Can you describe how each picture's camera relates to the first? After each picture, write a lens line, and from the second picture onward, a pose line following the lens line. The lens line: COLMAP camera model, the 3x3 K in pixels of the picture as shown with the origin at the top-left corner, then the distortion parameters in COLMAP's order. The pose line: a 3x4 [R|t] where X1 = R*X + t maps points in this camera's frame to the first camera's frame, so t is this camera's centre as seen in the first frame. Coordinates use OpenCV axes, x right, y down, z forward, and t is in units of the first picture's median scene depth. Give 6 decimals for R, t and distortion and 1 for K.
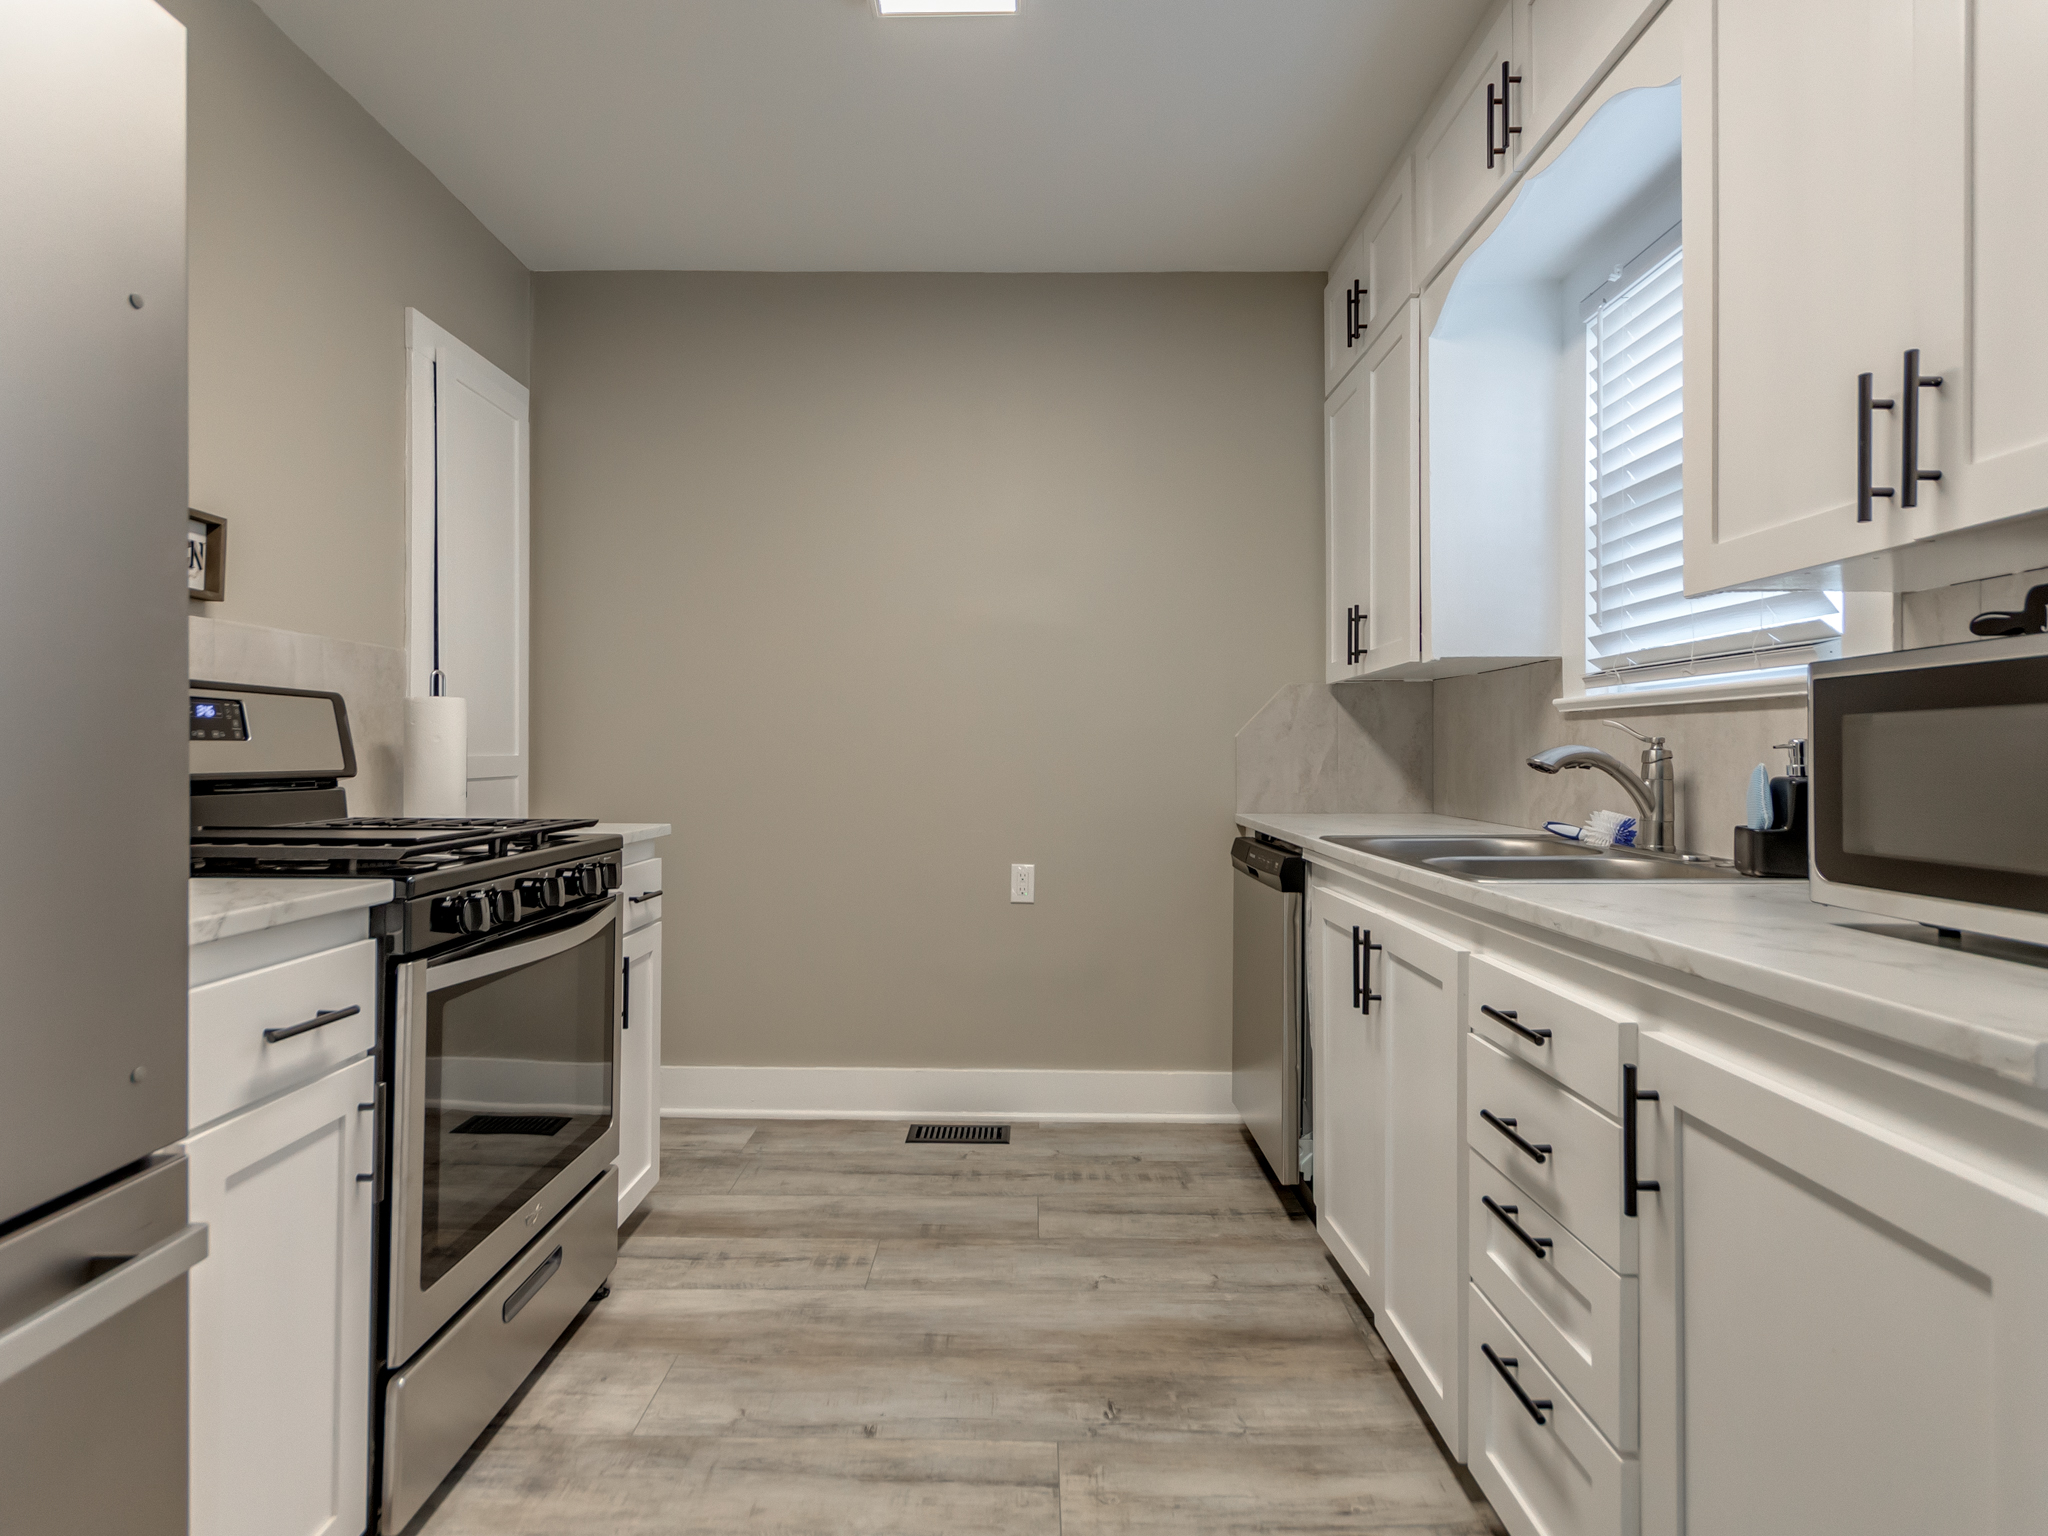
lens RADIAL K [[1072.5, 0, 1018.2], [0, 1072.5, 752.5], [0, 0, 1]] dist [0.002764, 0.002272]
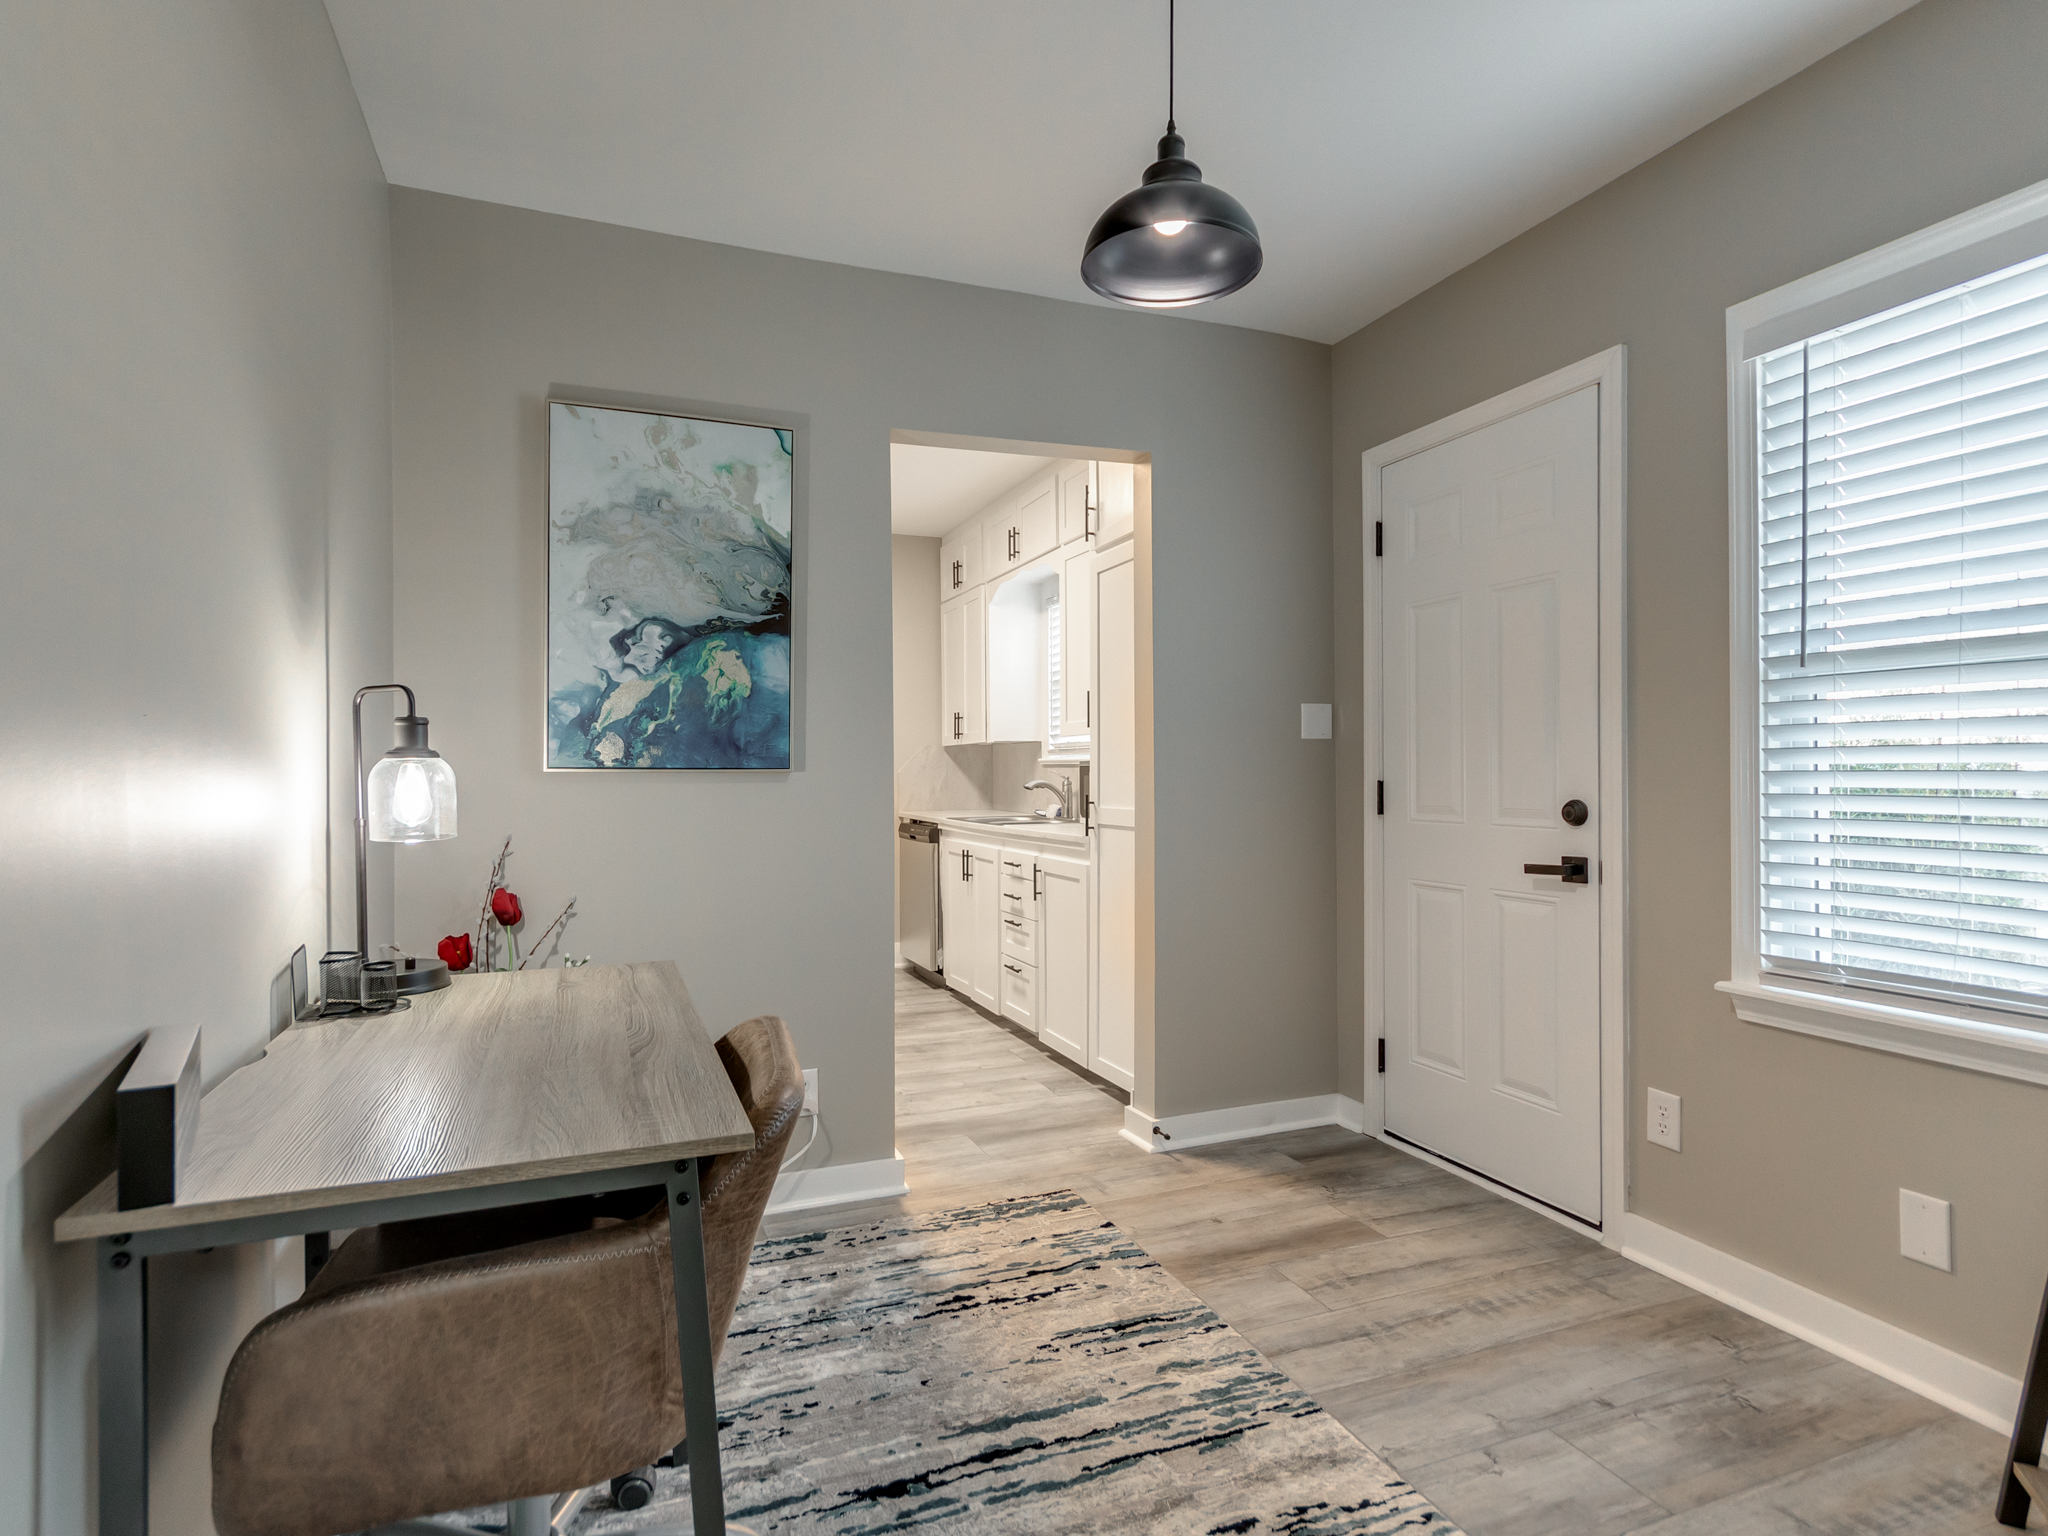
lens RADIAL K [[1072.5, 0, 1023.9], [0, 1072.5, 774.7], [0, 0, 1]] dist [0.002764, 0.002272]
pose [[0.924413, -0.005660, 0.381352, -0.518886], [0.003552, 0.999974, 0.006232, -0.034364], [-0.381377, -0.004406, 0.924409, -1.403218]]
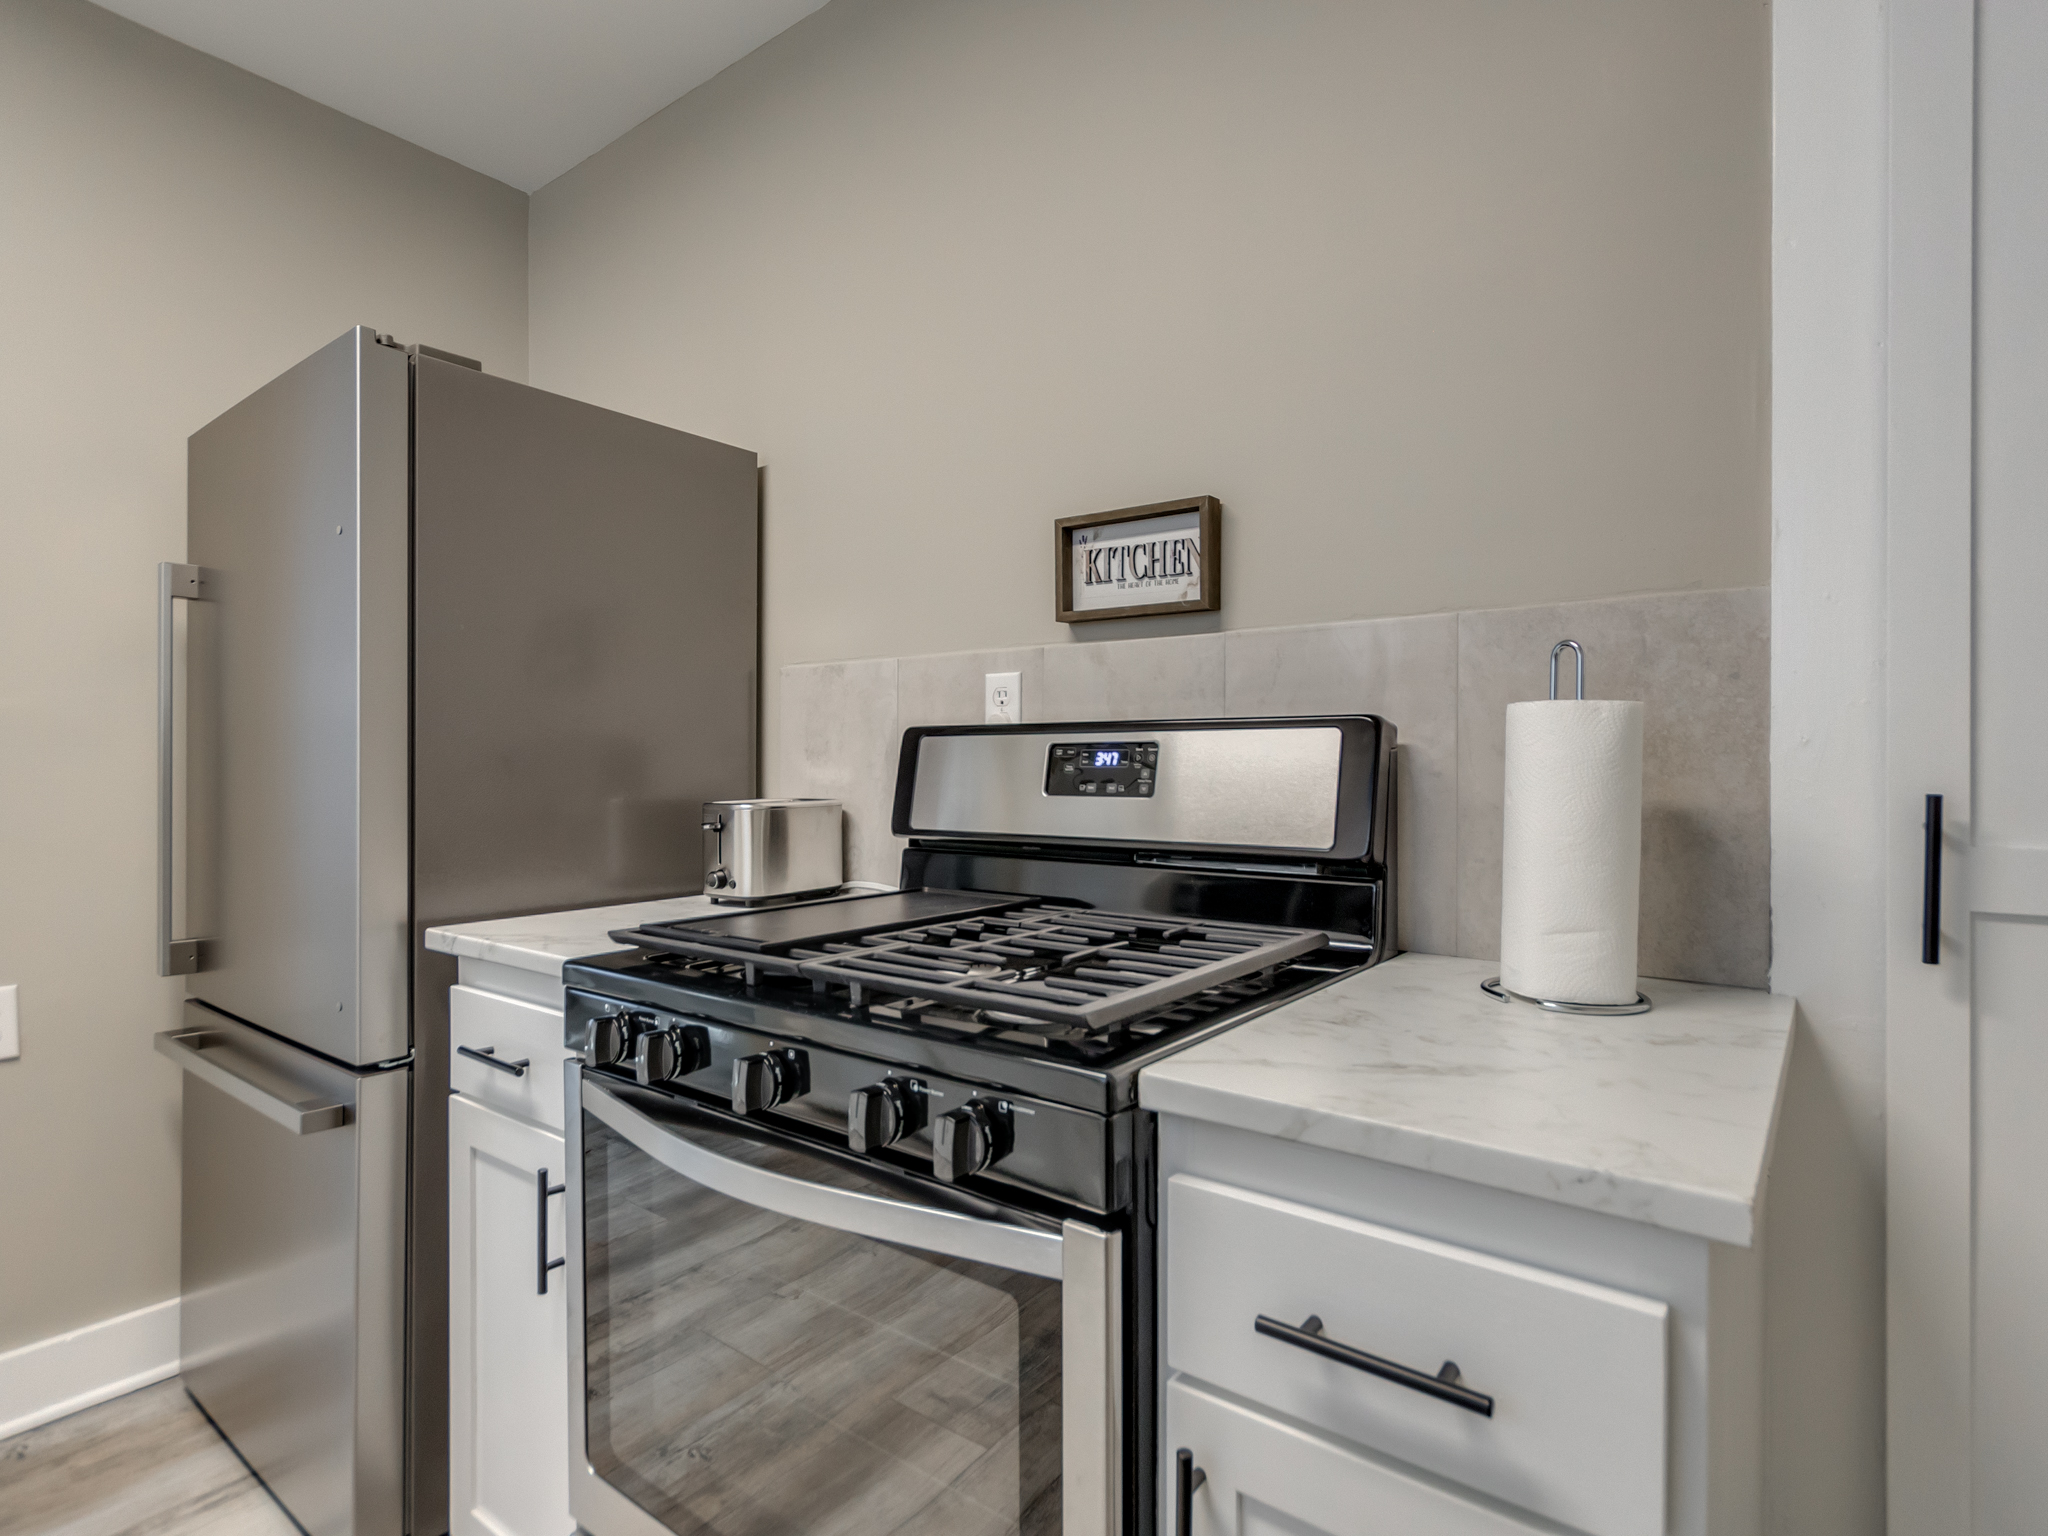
lens RADIAL K [[1072.5, 0, 1017.3], [0, 1072.5, 777.8], [0, 0, 1]] dist [0.002764, 0.002272]
pose [[-0.602848, 0.020503, -0.797593, -0.057951], [0.006624, 0.999764, 0.020693, -0.034704], [0.797829, 0.007192, -0.602842, 1.183100]]
